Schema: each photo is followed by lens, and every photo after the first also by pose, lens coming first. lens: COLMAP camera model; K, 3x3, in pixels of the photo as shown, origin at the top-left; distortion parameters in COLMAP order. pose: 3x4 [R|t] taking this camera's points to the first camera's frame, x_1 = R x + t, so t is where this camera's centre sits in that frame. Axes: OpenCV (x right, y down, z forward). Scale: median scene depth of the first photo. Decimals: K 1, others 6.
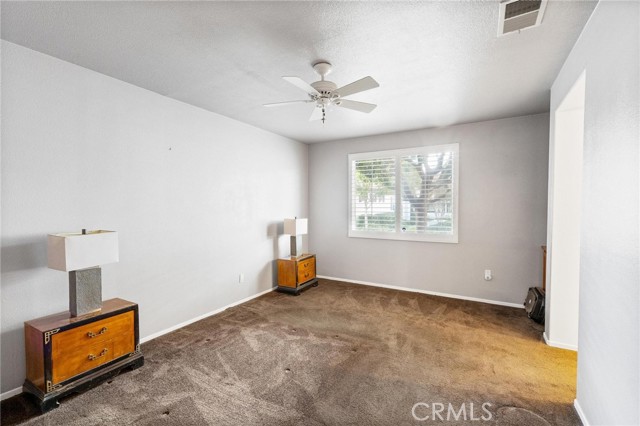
lens RADIAL K [[281.7, 0, 310.9], [0, 281.7, 212.9], [0, 0, 1]] dist [0.002336, 0.000355]
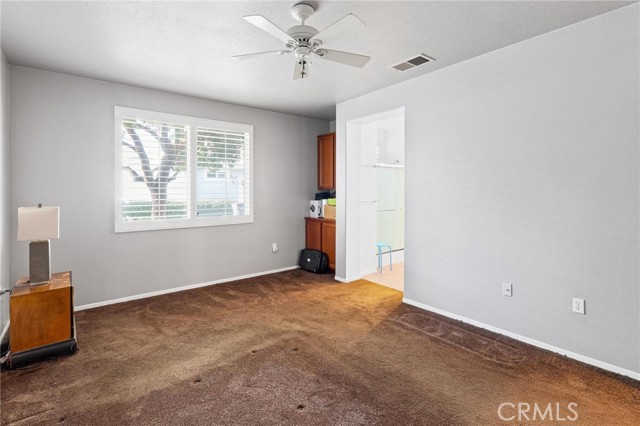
lens RADIAL K [[313.3, 0, 318.8], [0, 313.3, 190.7], [0, 0, 1]] dist [-0.000479, -0.000004]
pose [[0.334826, 0.003532, 0.942273, -0.601706], [0.025407, 0.999596, -0.012775, 0.016479], [-0.941937, 0.028218, 0.334601, 0.499728]]
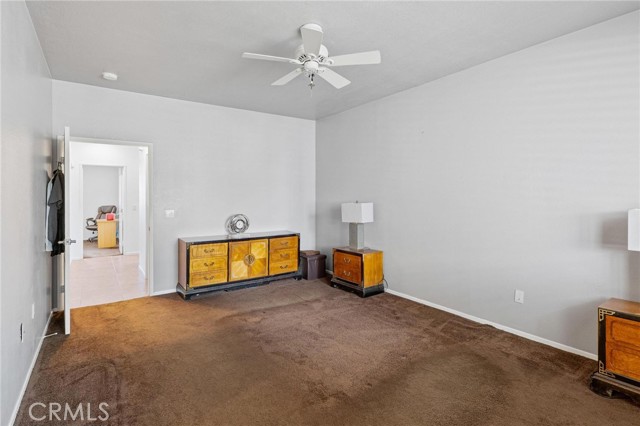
lens RADIAL K [[313.3, 0, 320.1], [0, 313.3, 193.5], [0, 0, 1]] dist [-0.019468, -0.000141]
pose [[-0.387139, -0.000570, -0.922021, 0.720945], [-0.019054, 0.999791, 0.007382, 0.004793], [0.921824, 0.020426, -0.387069, 1.072656]]
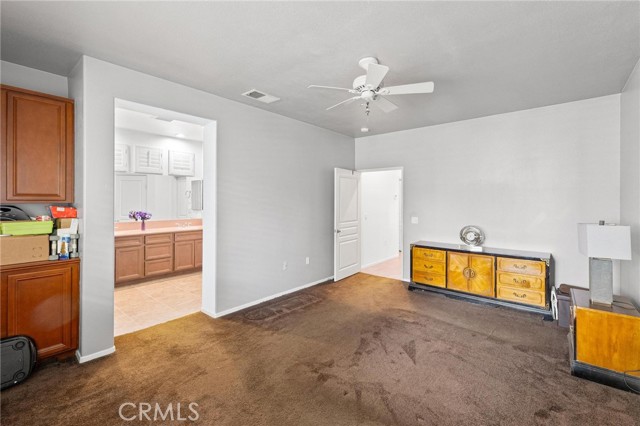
lens RADIAL K [[286.2, 0, 319.0], [0, 286.2, 196.2], [0, 0, 1]] dist [0.001675, 0.000517]
pose [[-0.987817, 0.002497, 0.155603, 0.042922], [0.003915, 0.999954, 0.008805, -0.030324], [-0.155574, 0.009307, -0.987780, 1.548865]]
